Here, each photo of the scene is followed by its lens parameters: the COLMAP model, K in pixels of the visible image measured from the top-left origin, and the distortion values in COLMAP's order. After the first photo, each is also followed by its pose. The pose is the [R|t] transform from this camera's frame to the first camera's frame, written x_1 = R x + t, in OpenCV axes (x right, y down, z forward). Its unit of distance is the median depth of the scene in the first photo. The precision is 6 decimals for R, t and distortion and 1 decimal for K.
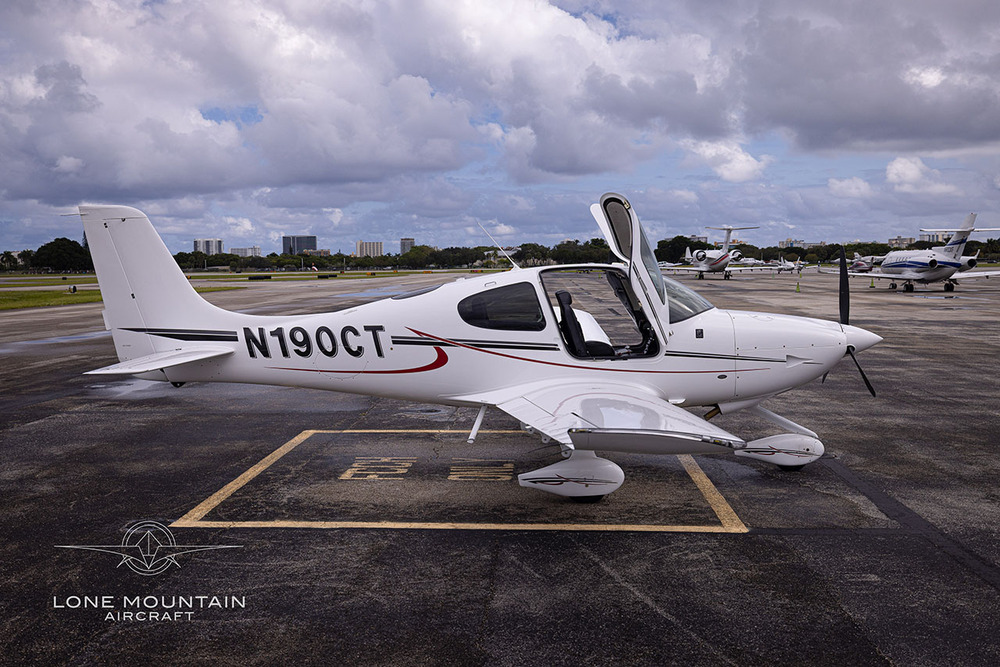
lens RADIAL K [[981.1, 0, 500.0], [0, 981.1, 333.5], [0, 0, 1]] dist [0.043106, 0.004597]
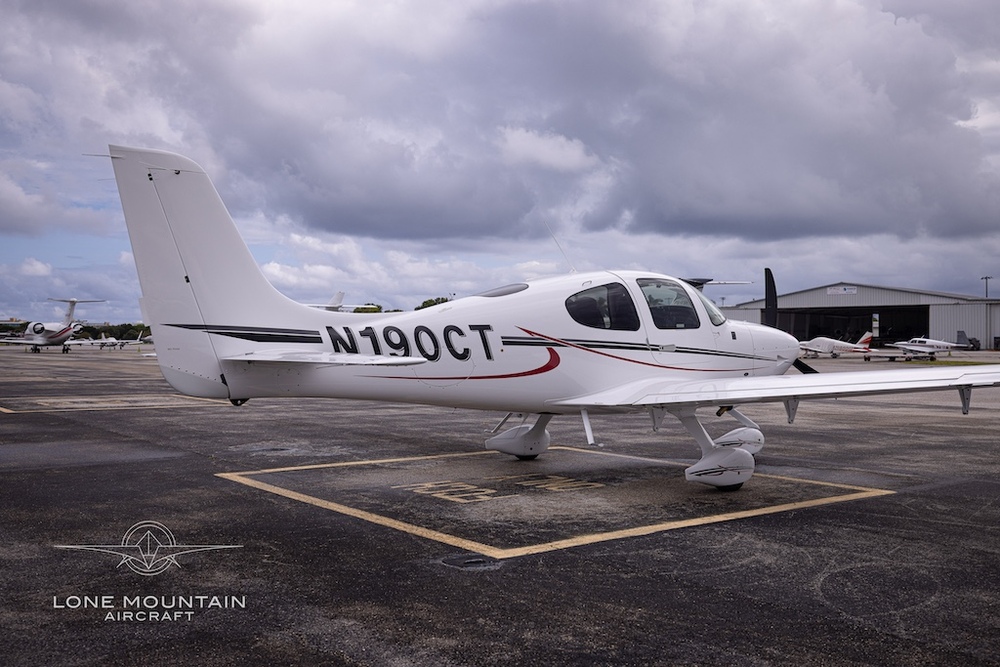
lens RADIAL K [[937.6, 0, 500.0], [0, 937.6, 333.5], [0, 0, 1]] dist [-0.008241, -0.007077]
pose [[0.756590, 0.016279, 0.653686, -0.655828], [0.037333, 0.996984, -0.068038, 0.056989], [-0.652822, 0.075881, 0.753701, 0.352222]]
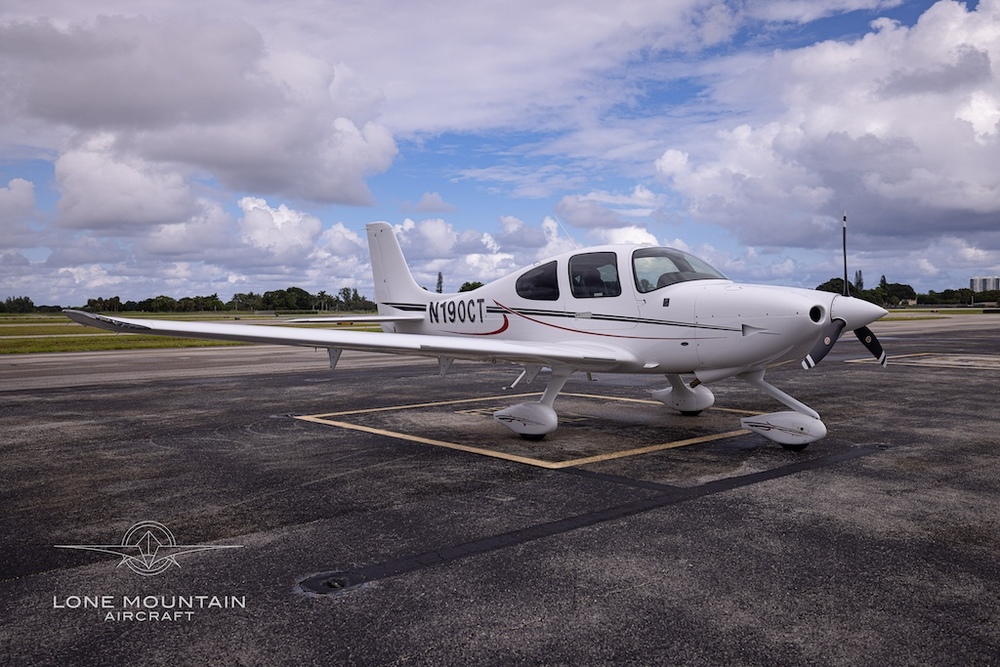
lens RADIAL K [[858.8, 0, 500.0], [0, 858.8, 333.5], [0, 0, 1]] dist [-0.000782, -0.000499]
pose [[0.702651, 0.024464, -0.711114, 0.696701], [-0.045323, 0.998918, -0.010418, 0.048561], [0.710090, 0.039550, 0.703000, 0.212626]]
